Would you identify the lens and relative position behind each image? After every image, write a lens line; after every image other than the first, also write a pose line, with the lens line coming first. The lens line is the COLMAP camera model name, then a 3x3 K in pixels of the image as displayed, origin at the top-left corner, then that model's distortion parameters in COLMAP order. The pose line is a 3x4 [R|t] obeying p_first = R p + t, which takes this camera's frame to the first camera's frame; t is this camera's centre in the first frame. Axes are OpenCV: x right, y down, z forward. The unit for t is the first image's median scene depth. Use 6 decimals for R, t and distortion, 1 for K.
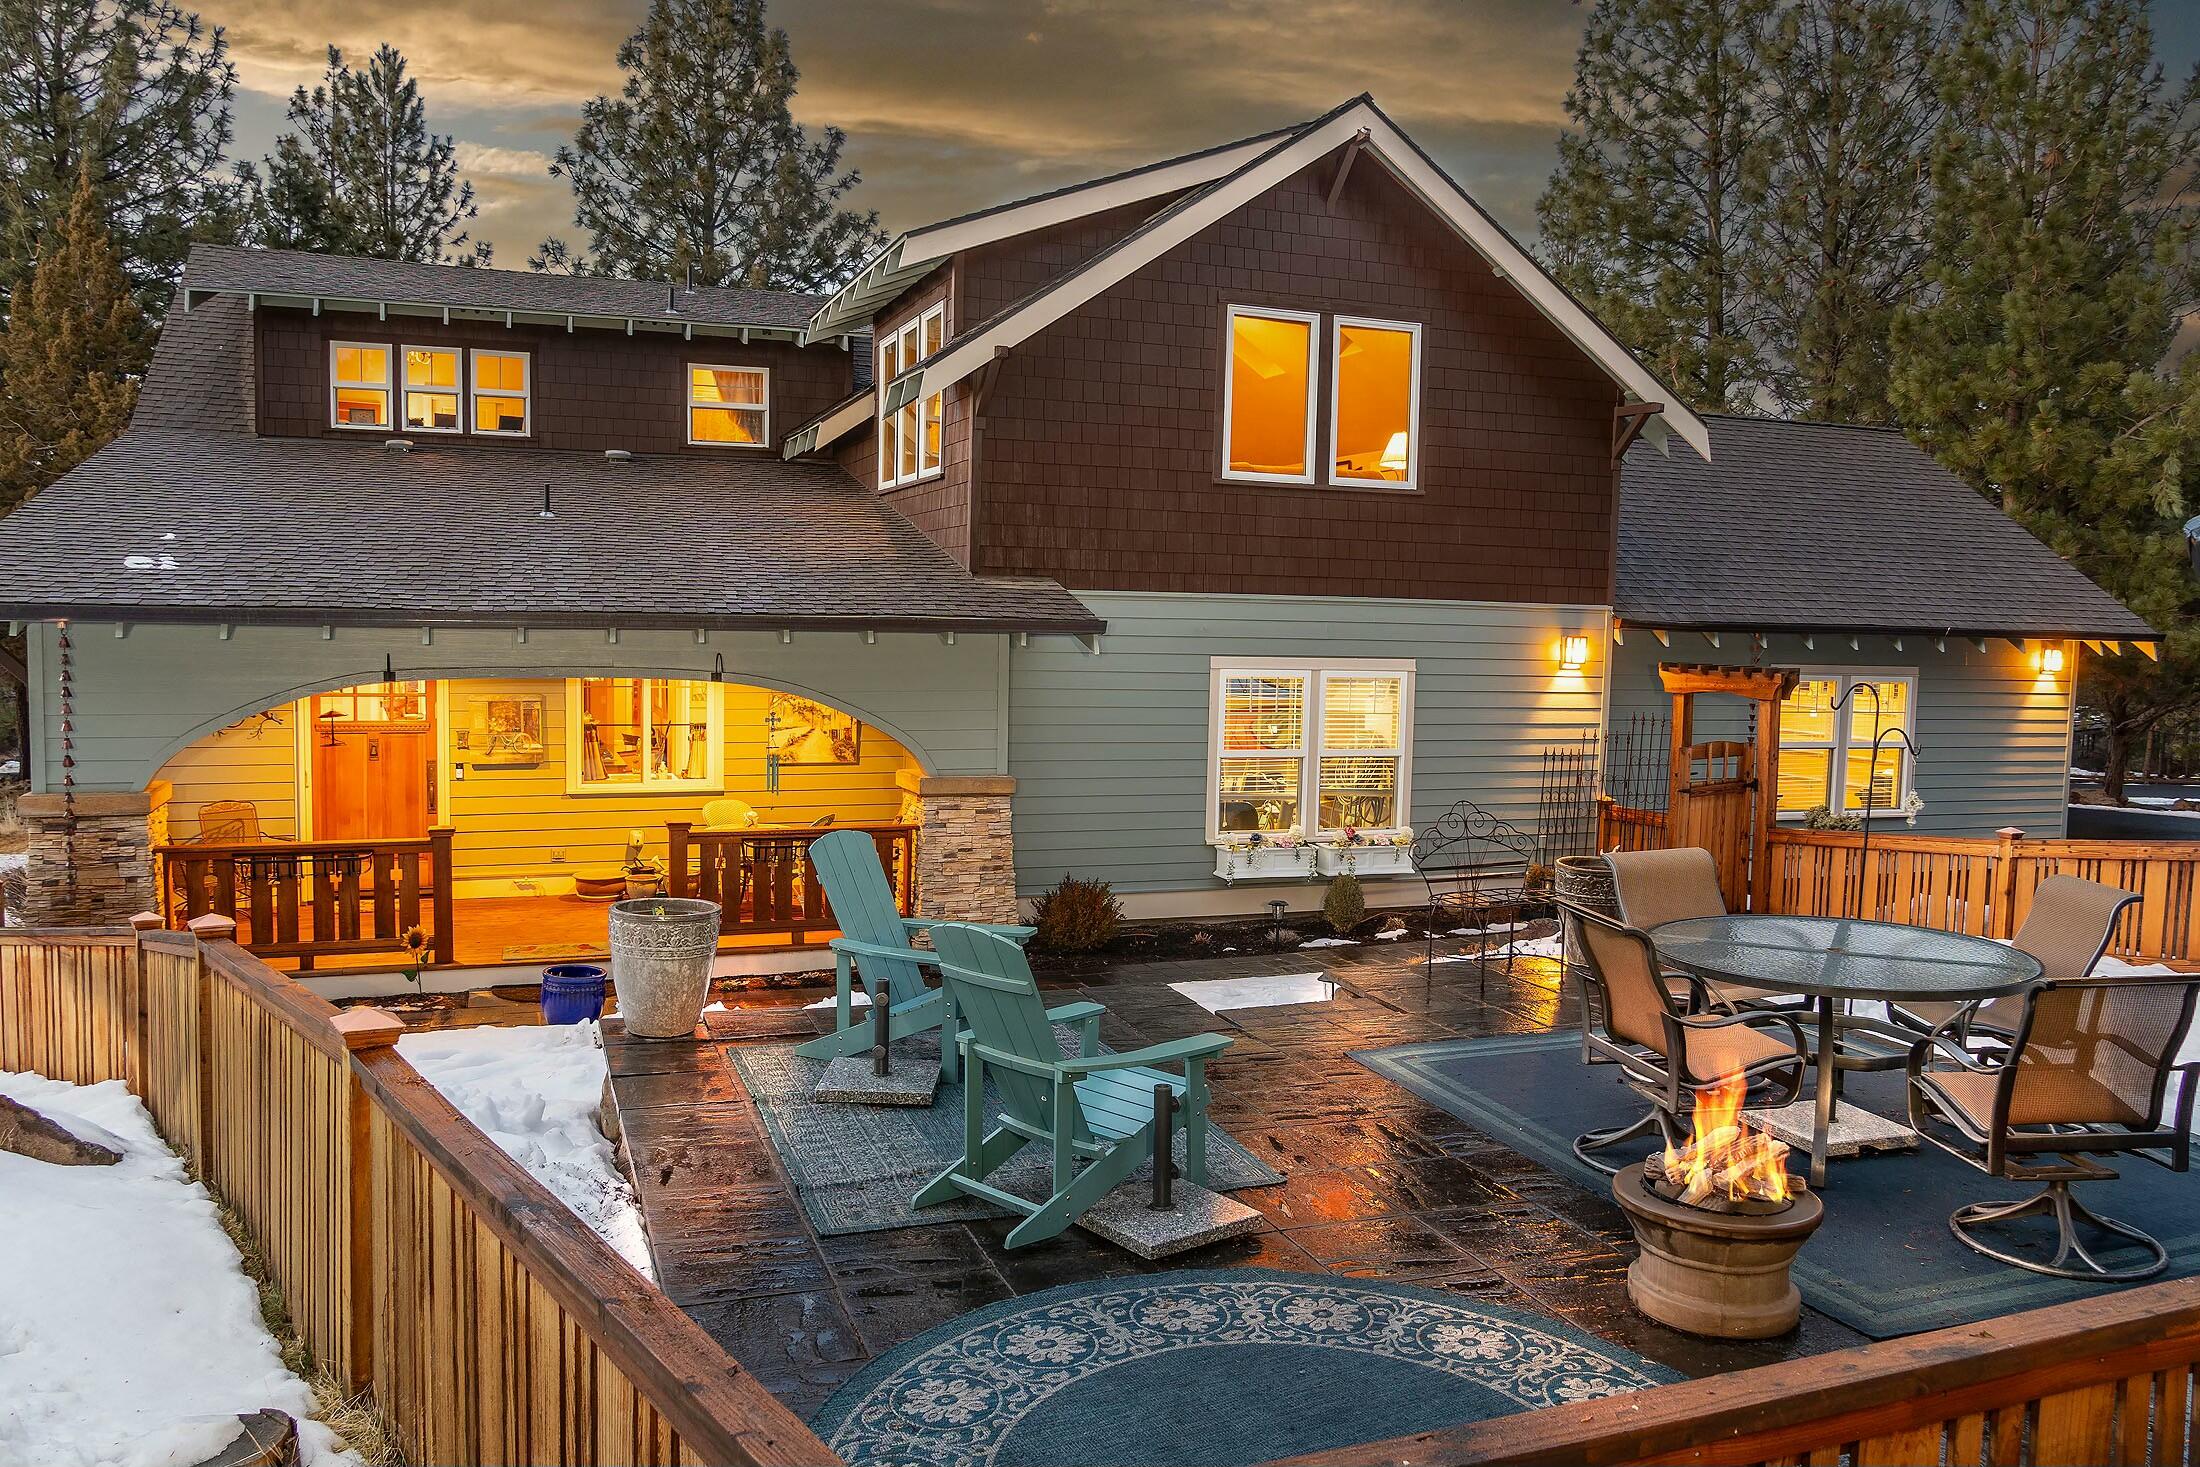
lens RADIAL K [[1689.5, 0, 1100.0], [0, 1689.5, 733.5], [0, 0, 1]] dist [-0.039323, 0.001616]
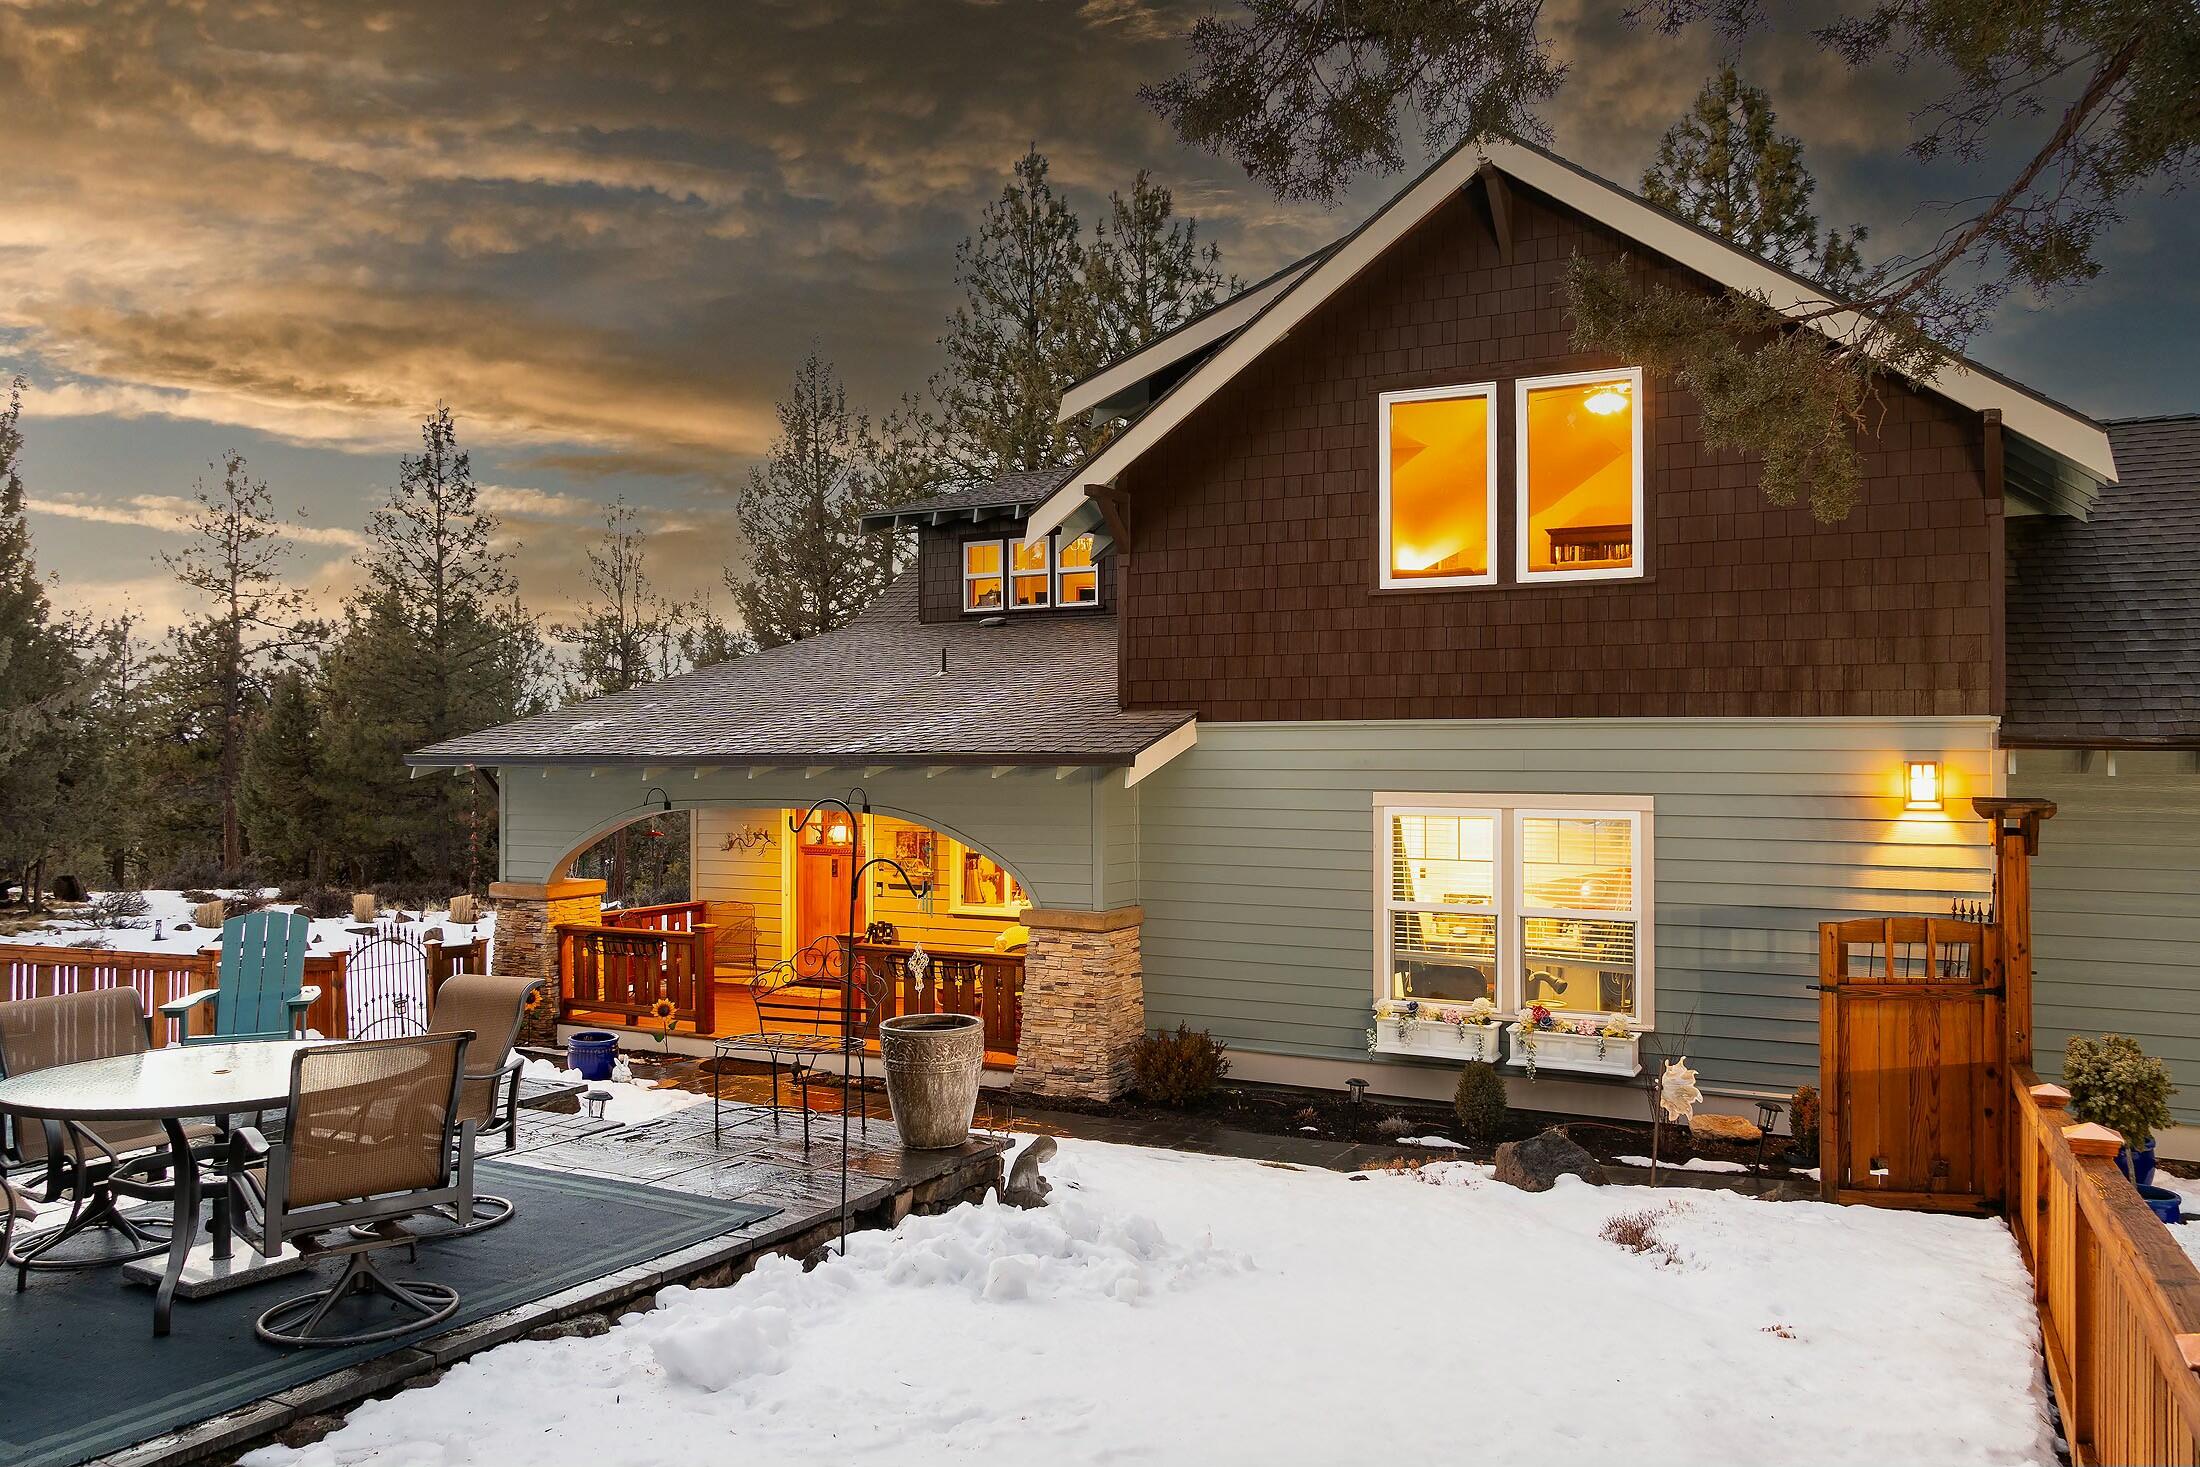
lens RADIAL K [[1689.5, 0, 1100.0], [0, 1689.5, 733.5], [0, 0, 1]] dist [-0.039323, 0.001616]
pose [[0.637453, -0.031300, -0.769853, 0.654089], [-0.041521, 0.996327, -0.074887, -0.004783], [0.769370, 0.079702, 0.633812, 0.339711]]
